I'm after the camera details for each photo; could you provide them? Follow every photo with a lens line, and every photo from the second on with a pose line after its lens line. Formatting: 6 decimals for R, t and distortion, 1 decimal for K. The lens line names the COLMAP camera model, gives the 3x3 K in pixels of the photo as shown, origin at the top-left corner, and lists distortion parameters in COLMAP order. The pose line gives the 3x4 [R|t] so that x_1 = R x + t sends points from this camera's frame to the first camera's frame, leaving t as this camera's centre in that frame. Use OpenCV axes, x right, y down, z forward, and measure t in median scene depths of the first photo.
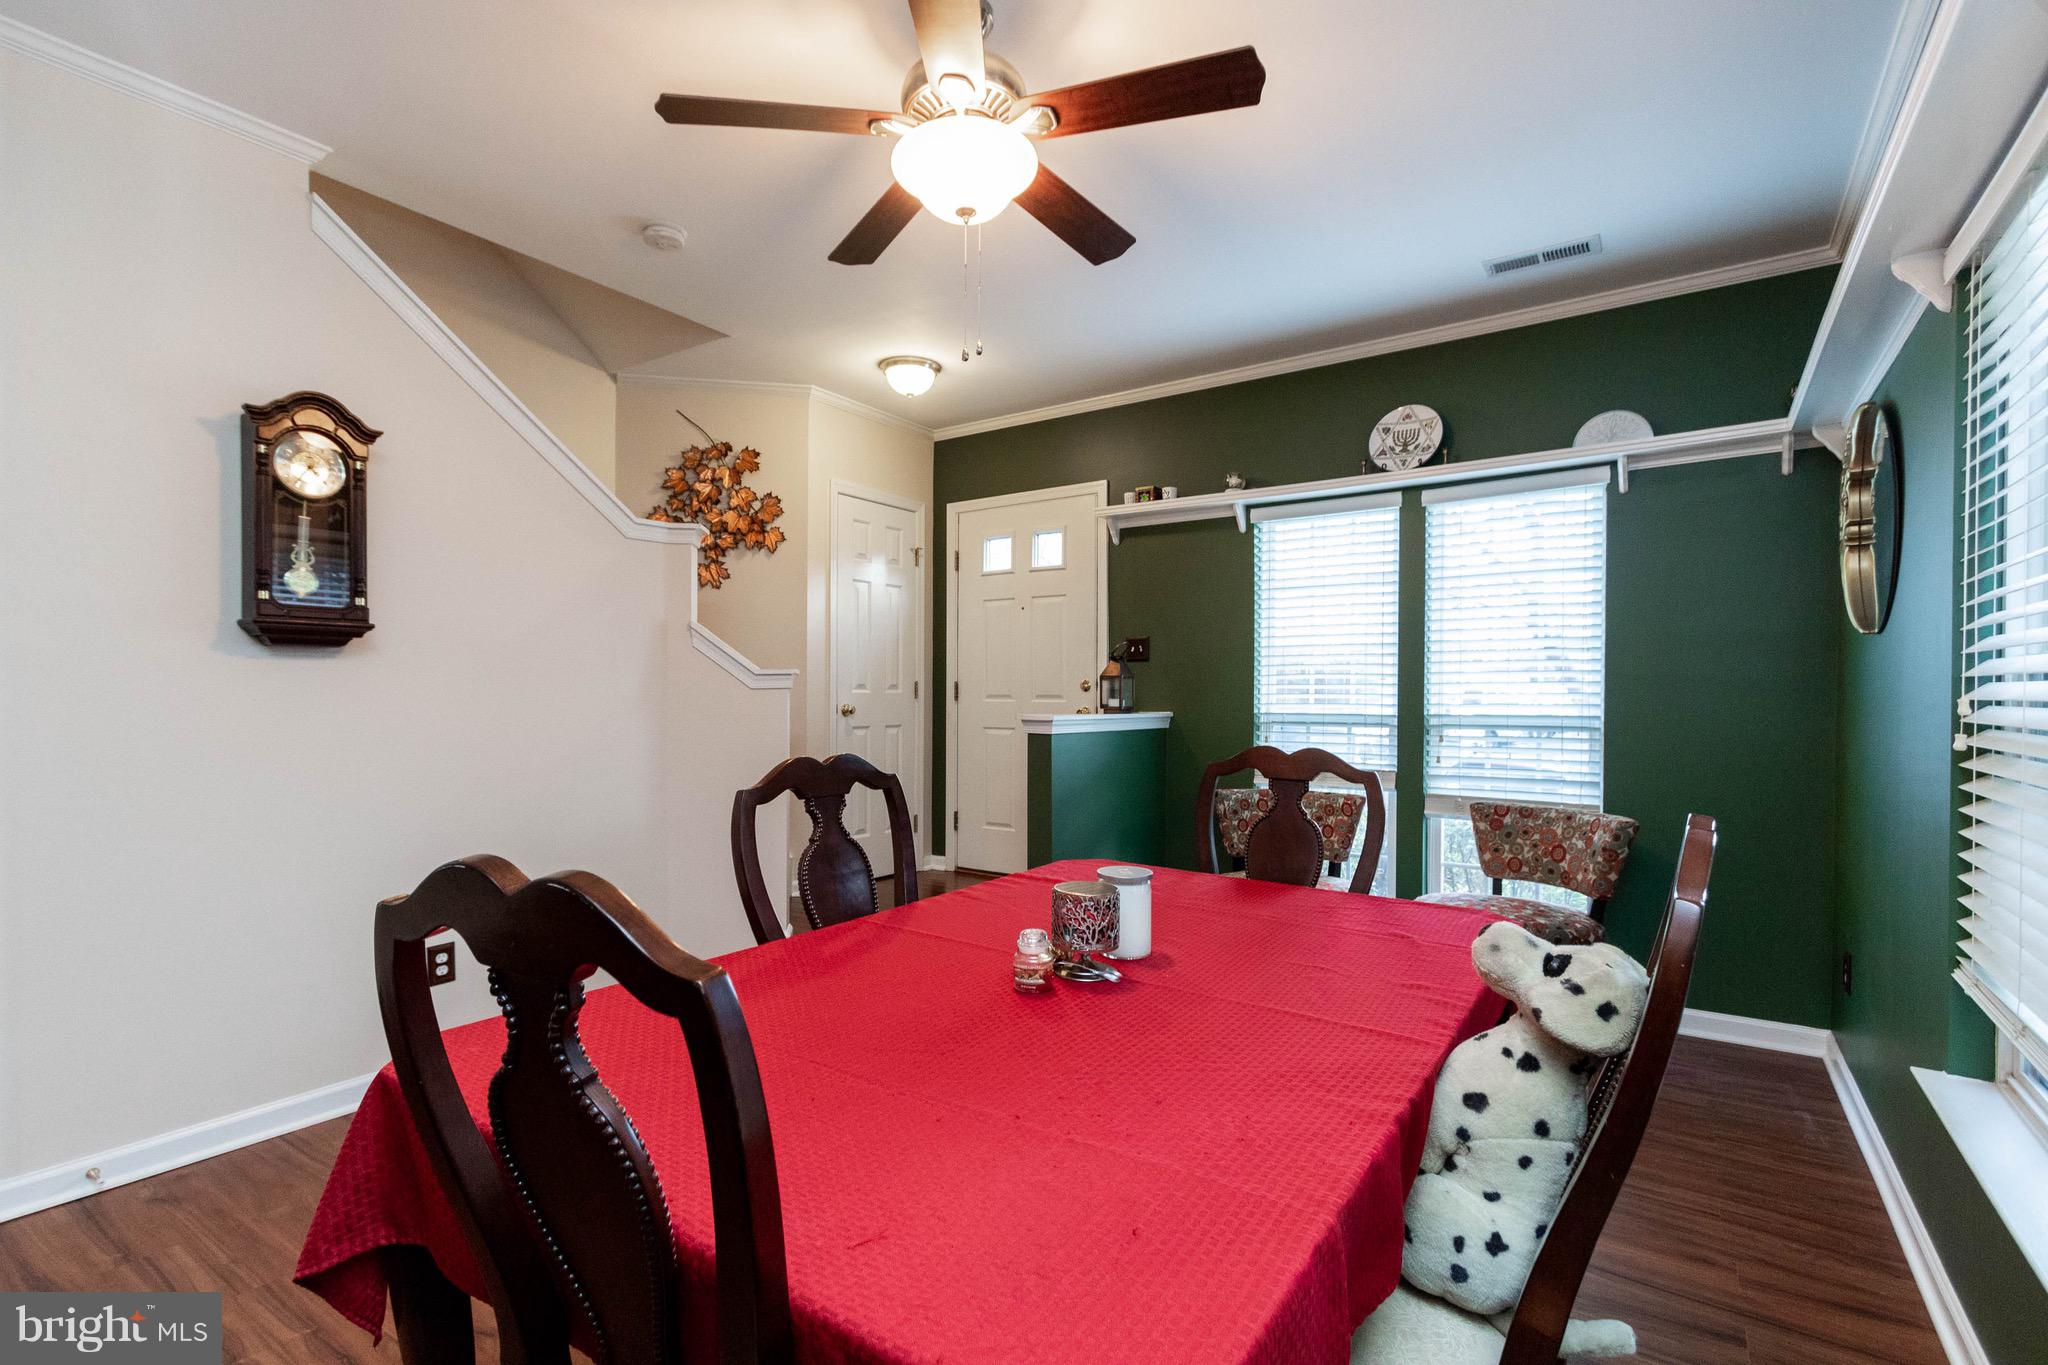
lens RADIAL K [[957.8, 0, 1037.7], [0, 957.8, 700.5], [0, 0, 1]] dist [0.006160, -0.000419]
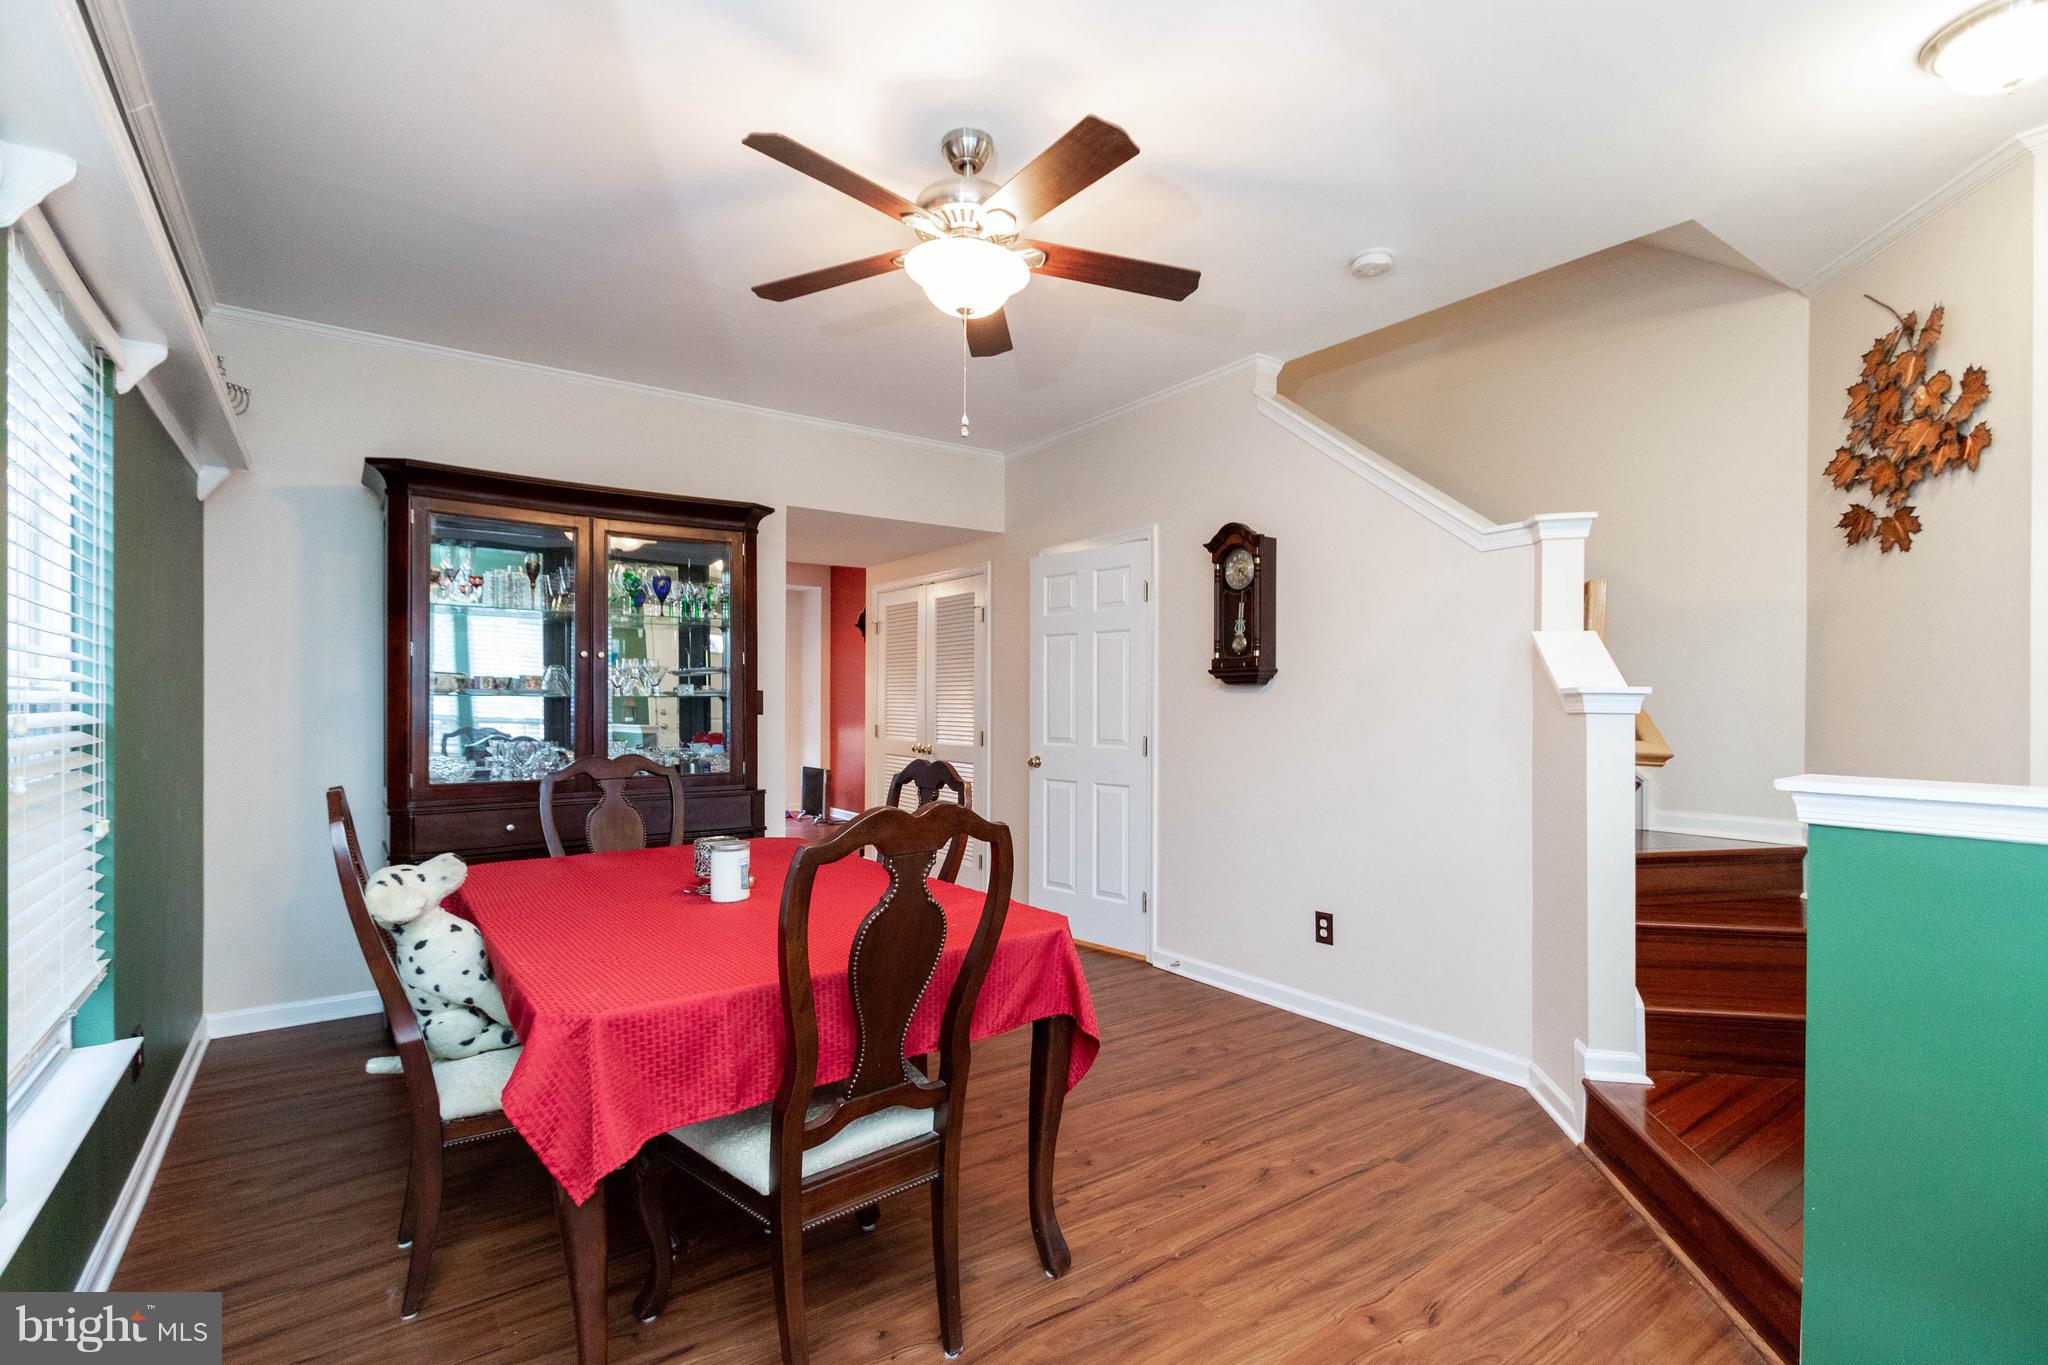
lens RADIAL K [[957.8, 0, 1015.8], [0, 957.8, 694.5], [0, 0, 1]] dist [0.006160, -0.000419]
pose [[-0.361943, -0.015739, -0.932067, 0.711240], [-0.006599, 0.999876, -0.014321, -0.015308], [0.932177, 0.000968, -0.362002, 1.060051]]
